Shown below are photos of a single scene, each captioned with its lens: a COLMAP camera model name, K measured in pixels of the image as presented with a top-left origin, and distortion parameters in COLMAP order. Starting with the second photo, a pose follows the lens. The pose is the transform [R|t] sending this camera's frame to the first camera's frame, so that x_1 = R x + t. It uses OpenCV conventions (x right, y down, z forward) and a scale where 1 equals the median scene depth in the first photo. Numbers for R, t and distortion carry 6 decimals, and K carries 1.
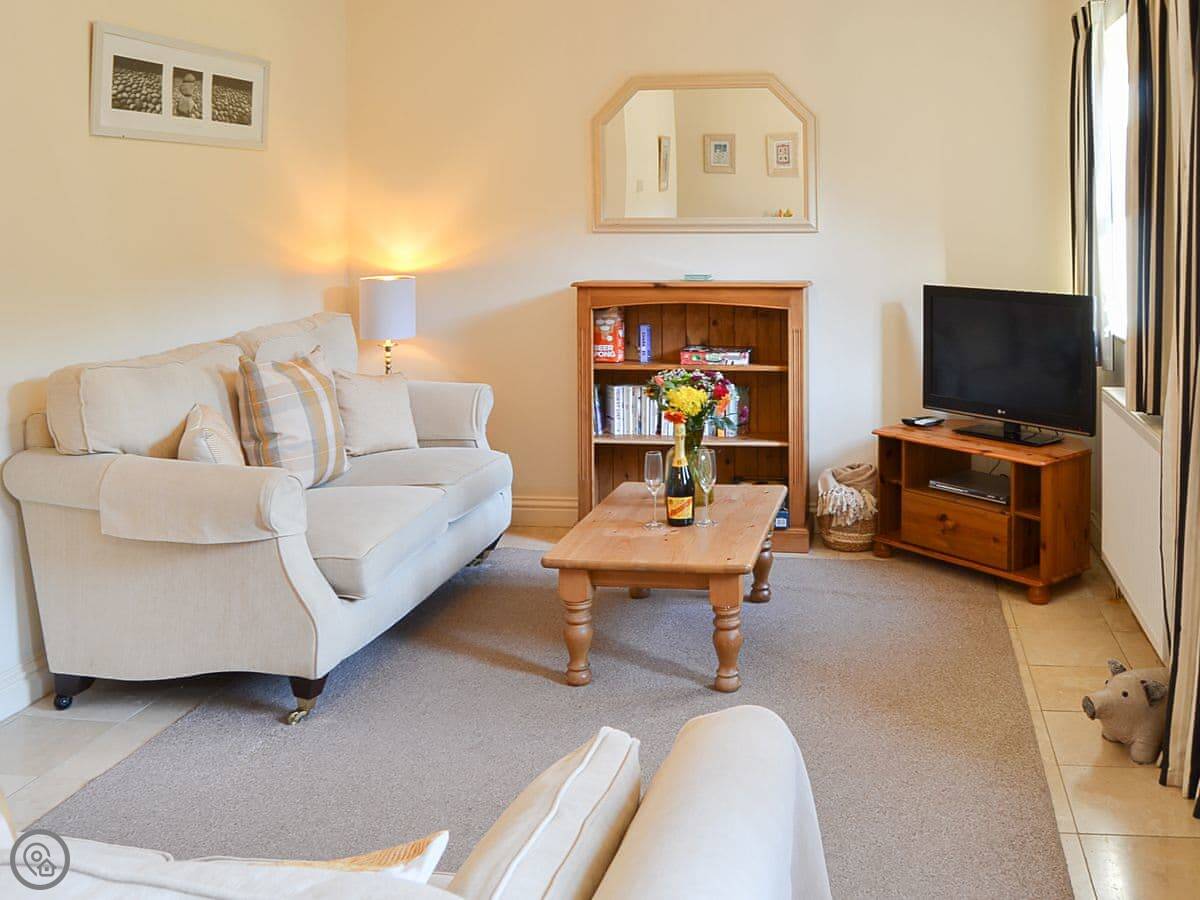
lens RADIAL K [[2399.2, 0, 600.0], [0, 2399.2, 450.0], [0, 0, 1]] dist [-0.376409, 0.686302]
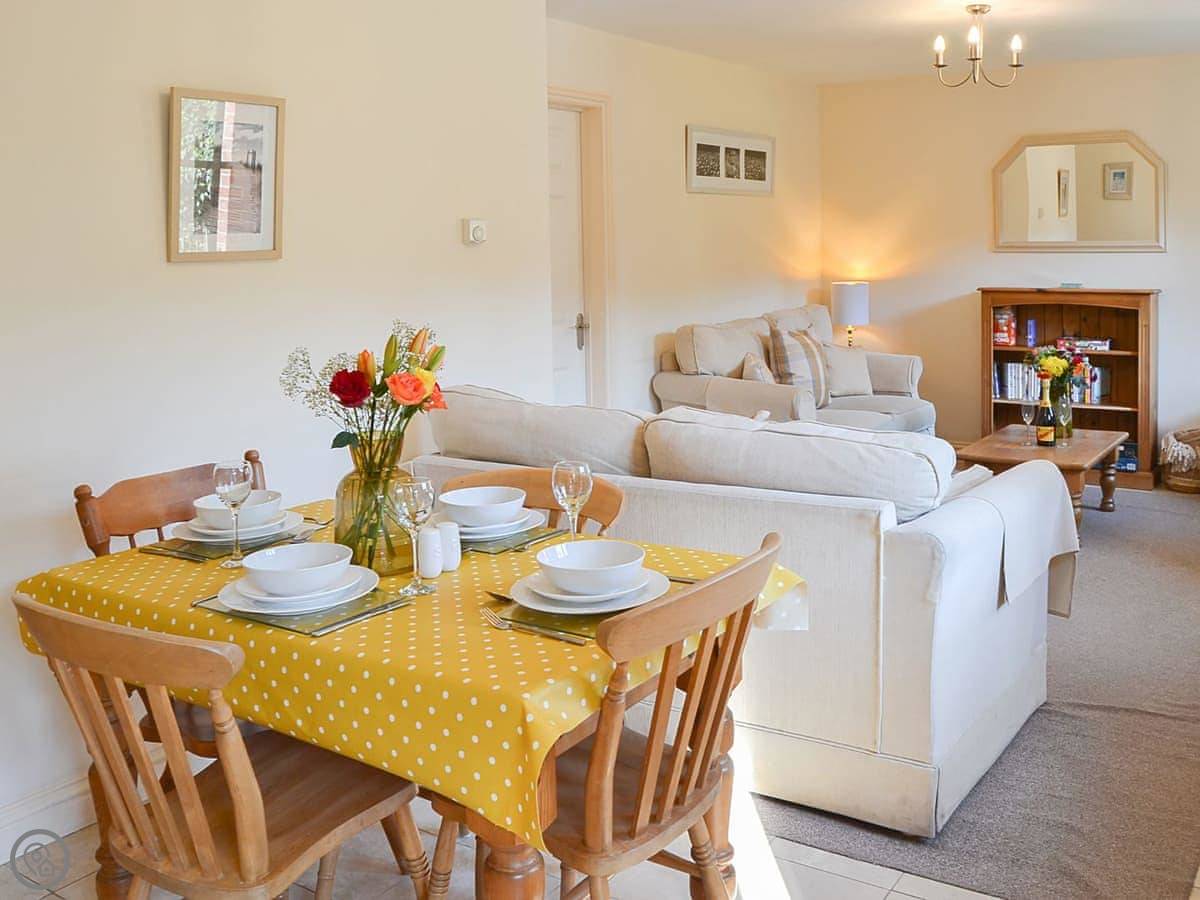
lens RADIAL K [[2399.2, 0, 600.0], [0, 2399.2, 450.0], [0, 0, 1]] dist [-0.376409, 0.686302]
pose [[0.984860, 0.008189, -0.173155, 0.011844], [-0.009588, 0.999928, -0.007248, 0.037072], [0.173083, 0.008798, 0.984868, -0.403065]]
